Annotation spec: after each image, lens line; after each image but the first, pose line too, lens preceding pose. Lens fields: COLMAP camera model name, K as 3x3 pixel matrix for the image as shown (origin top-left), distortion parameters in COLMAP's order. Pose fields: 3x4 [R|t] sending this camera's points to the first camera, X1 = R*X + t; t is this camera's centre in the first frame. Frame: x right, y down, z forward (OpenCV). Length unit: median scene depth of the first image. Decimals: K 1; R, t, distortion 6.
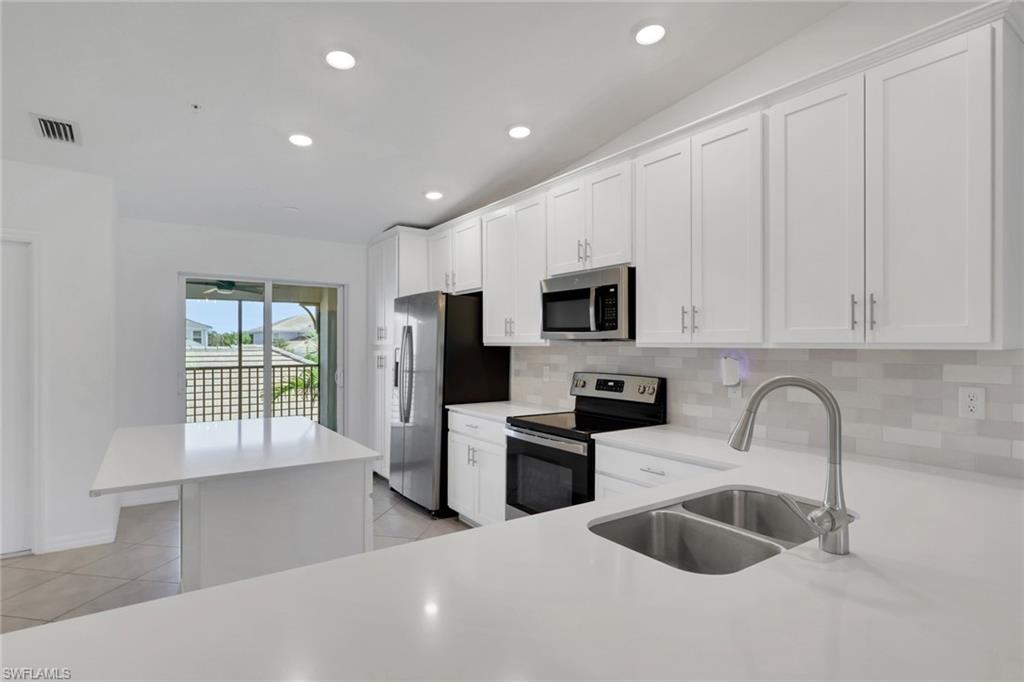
lens RADIAL K [[517.8, 0, 515.0], [0, 517.8, 347.8], [0, 0, 1]] dist [-0.002018, 0.000840]
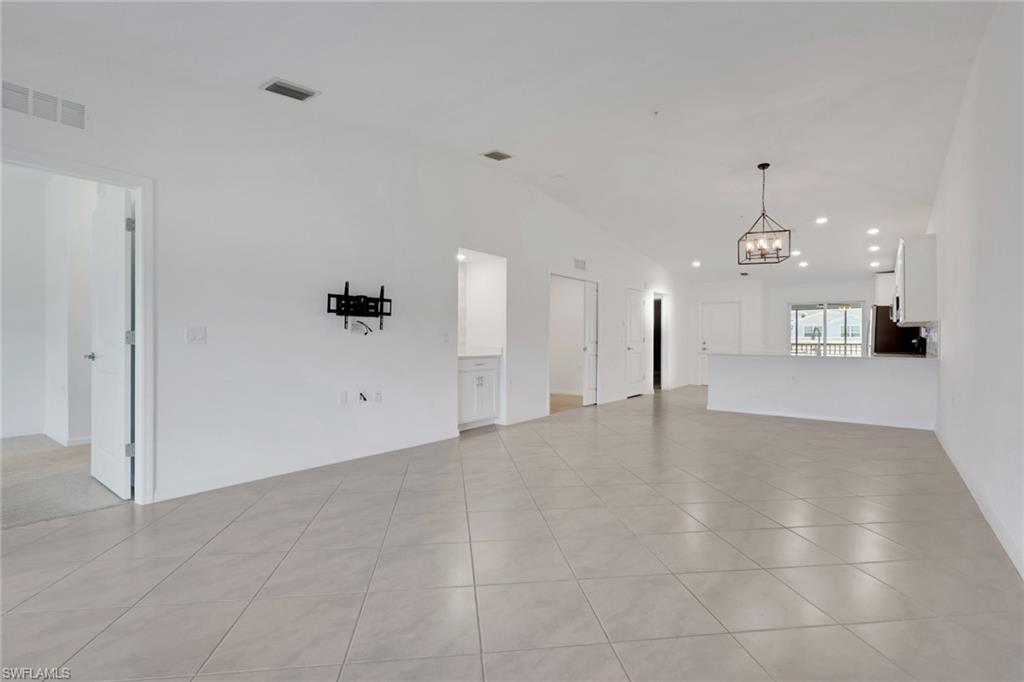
lens RADIAL K [[479.9, 0, 514.0], [0, 479.9, 344.4], [0, 0, 1]] dist [-0.001512, -0.000506]
pose [[0.298250, 0.002895, -0.954483, 1.547262], [-0.004428, 0.999989, 0.001650, 0.082589], [0.954478, 0.003734, 0.298259, -1.308965]]
